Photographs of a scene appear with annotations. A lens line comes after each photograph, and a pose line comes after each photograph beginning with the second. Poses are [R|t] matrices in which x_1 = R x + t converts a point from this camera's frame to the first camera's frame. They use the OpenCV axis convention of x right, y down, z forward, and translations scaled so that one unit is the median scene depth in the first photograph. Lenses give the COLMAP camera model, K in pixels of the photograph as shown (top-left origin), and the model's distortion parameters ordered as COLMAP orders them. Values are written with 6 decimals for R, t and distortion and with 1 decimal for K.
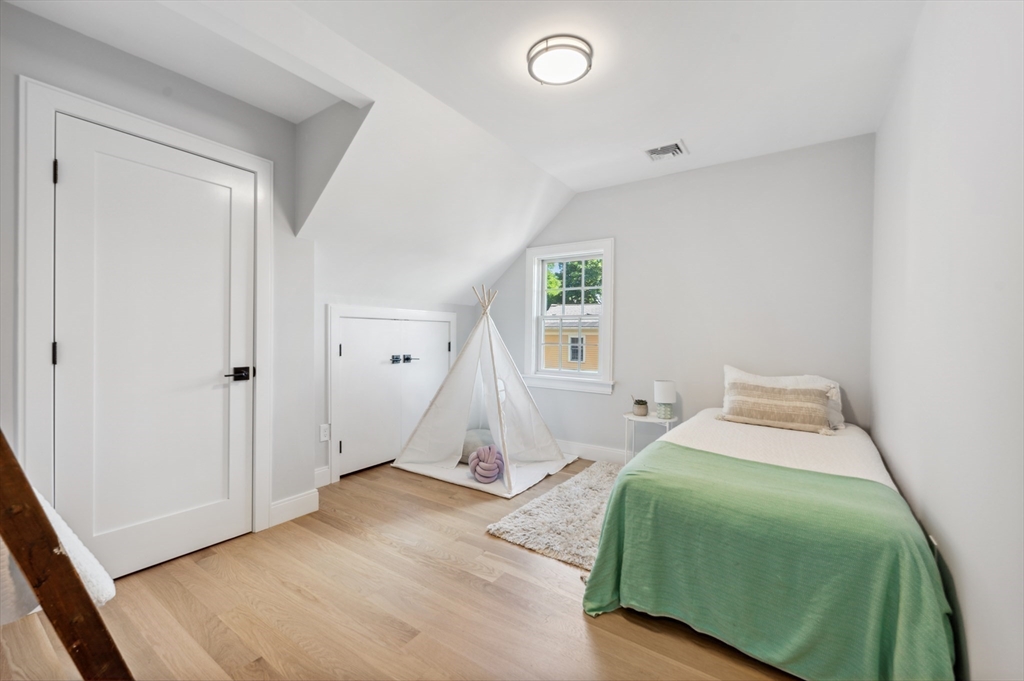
lens RADIAL K [[414.7, 0, 511.1], [0, 414.7, 338.3], [0, 0, 1]] dist [-0.003574, 0.000993]
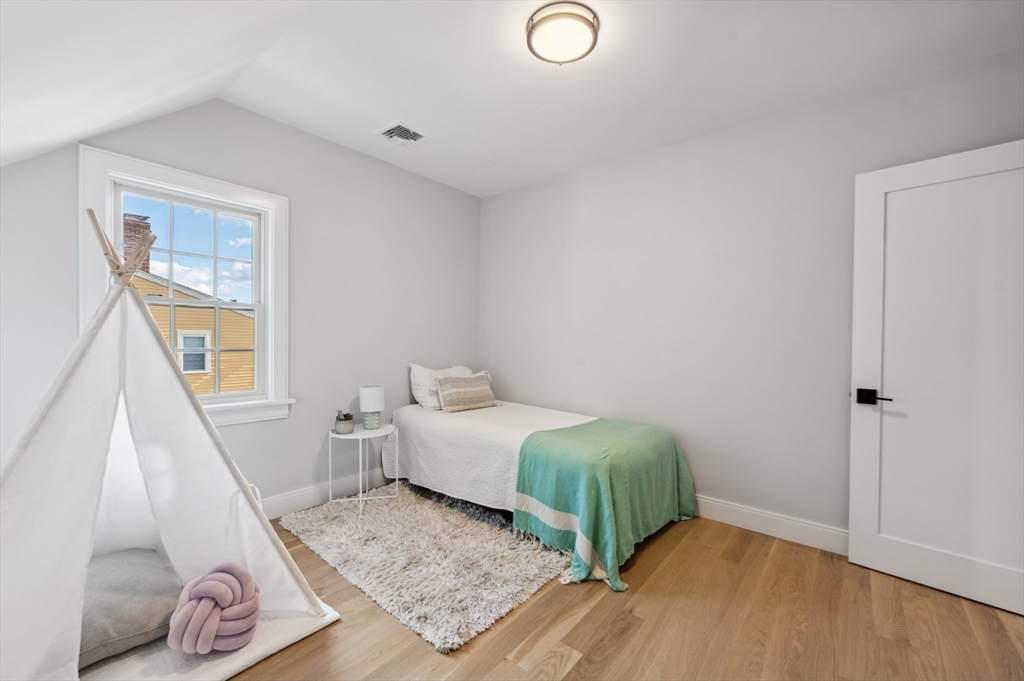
lens RADIAL K [[414.7, 0, 510.8], [0, 414.7, 341.6], [0, 0, 1]] dist [-0.003574, 0.000993]
pose [[0.093706, -0.003761, 0.995593, -0.568960], [0.012793, 0.999915, 0.002573, 0.009987], [-0.995518, 0.012496, 0.093746, 0.741240]]
